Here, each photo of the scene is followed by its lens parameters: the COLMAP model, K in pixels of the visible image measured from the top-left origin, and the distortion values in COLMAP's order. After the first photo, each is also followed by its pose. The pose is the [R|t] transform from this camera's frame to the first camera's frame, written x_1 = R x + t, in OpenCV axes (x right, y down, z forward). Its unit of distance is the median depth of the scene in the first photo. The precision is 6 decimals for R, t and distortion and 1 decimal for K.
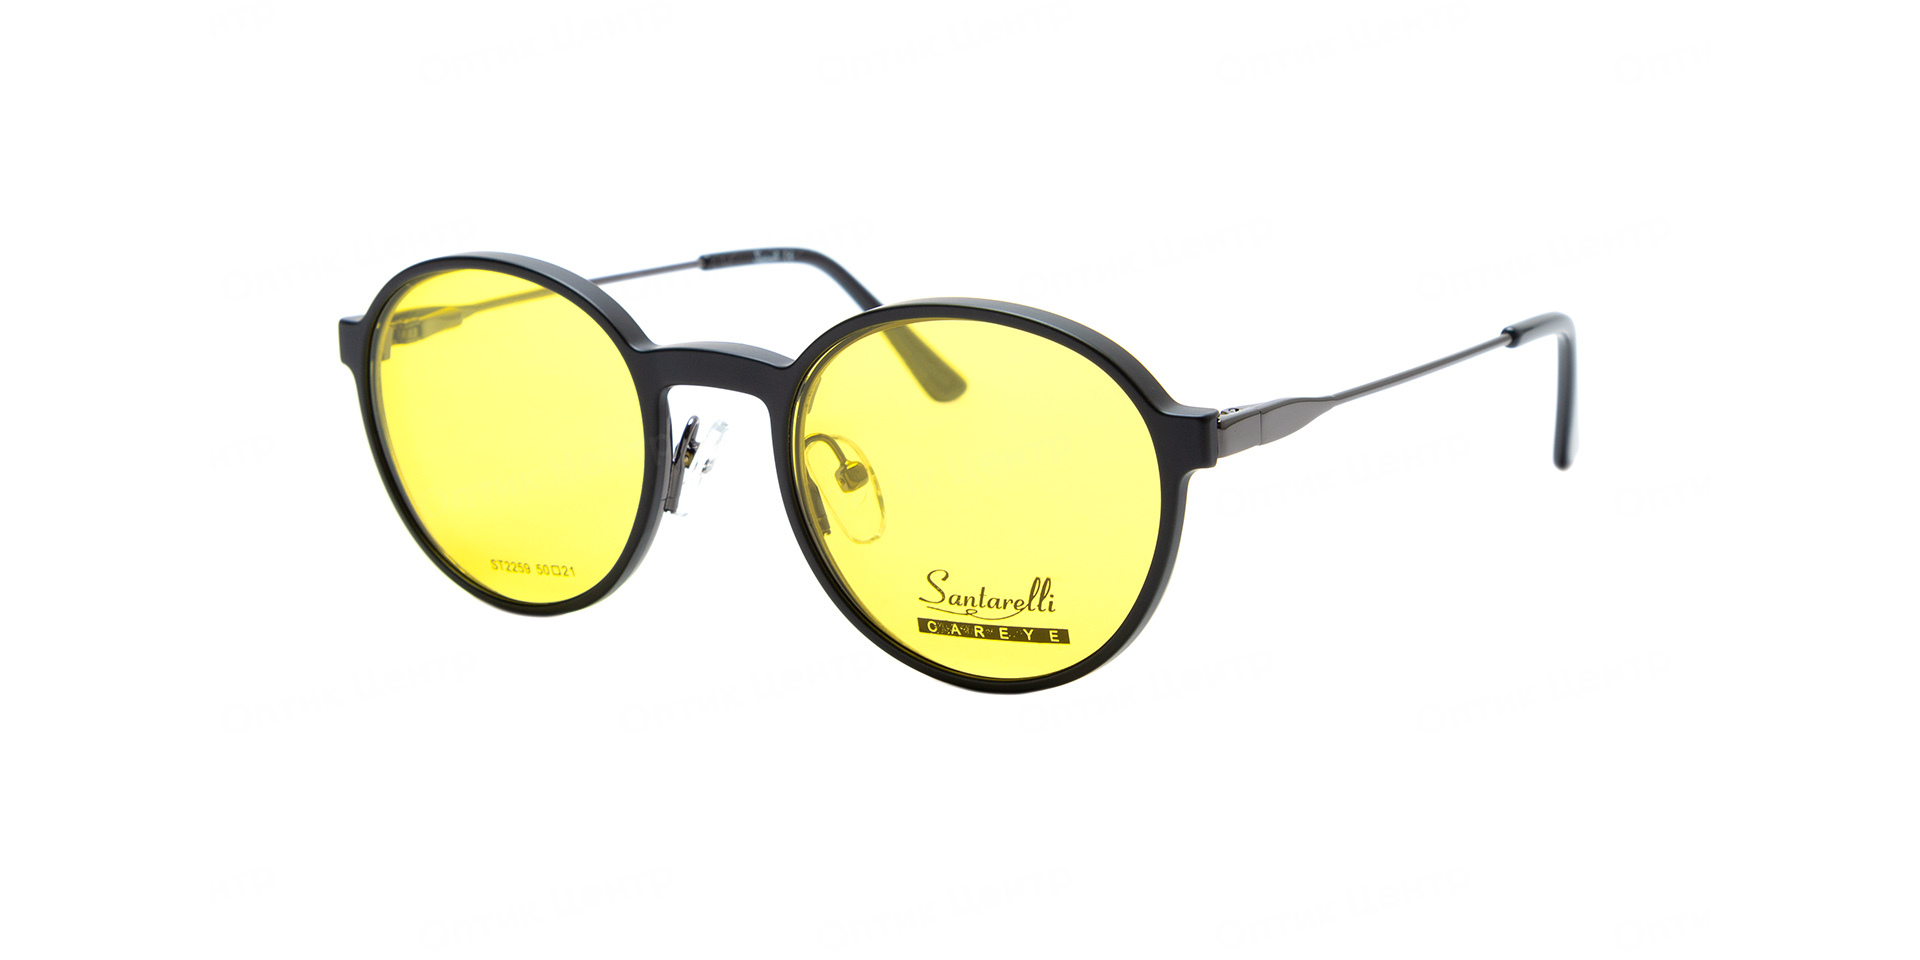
lens RADIAL K [[4702.9, 0, 886.2], [0, 4702.9, 479.4], [0, 0, 1]] dist [0.886012, -0.059418]
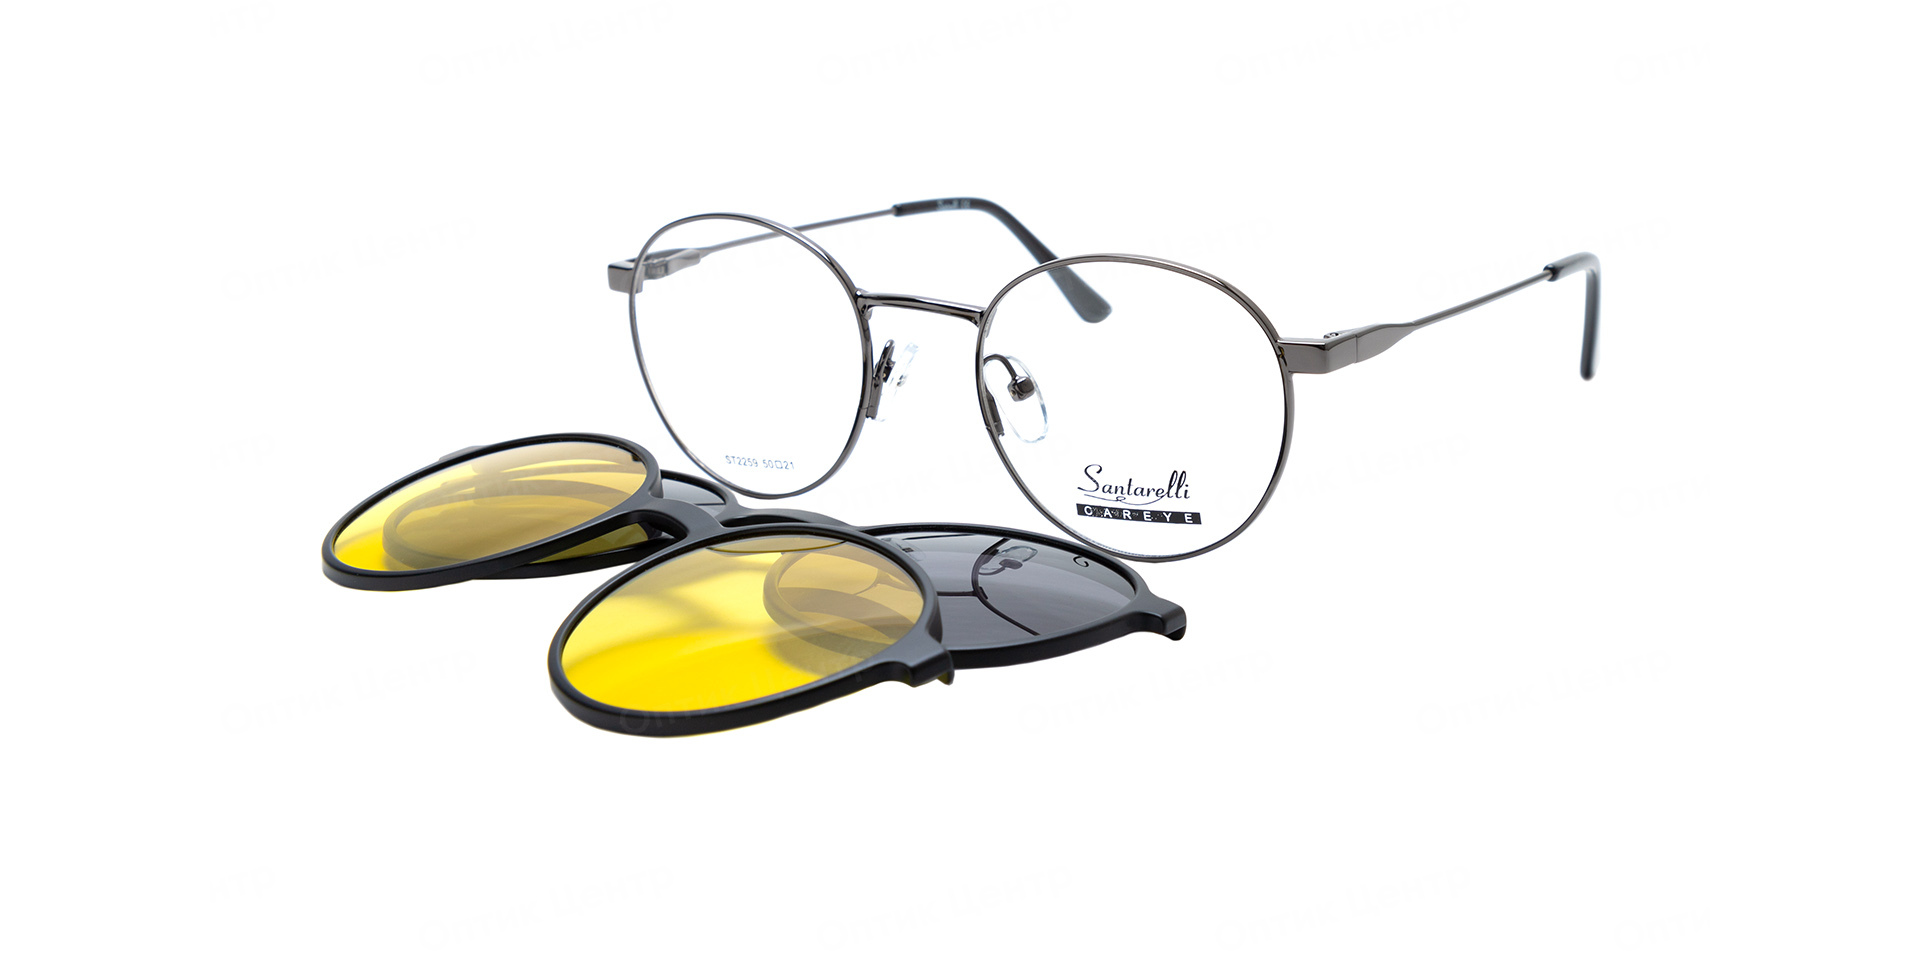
lens RADIAL K [[4702.9, 0, 886.2], [0, 4702.9, 479.4], [0, 0, 1]] dist [0.886012, -0.059418]
pose [[0.999622, 0.000716, -0.027482, -0.009203], [-0.000203, 0.999826, 0.018664, 0.000118], [0.027490, -0.018651, 0.999448, -0.229771]]
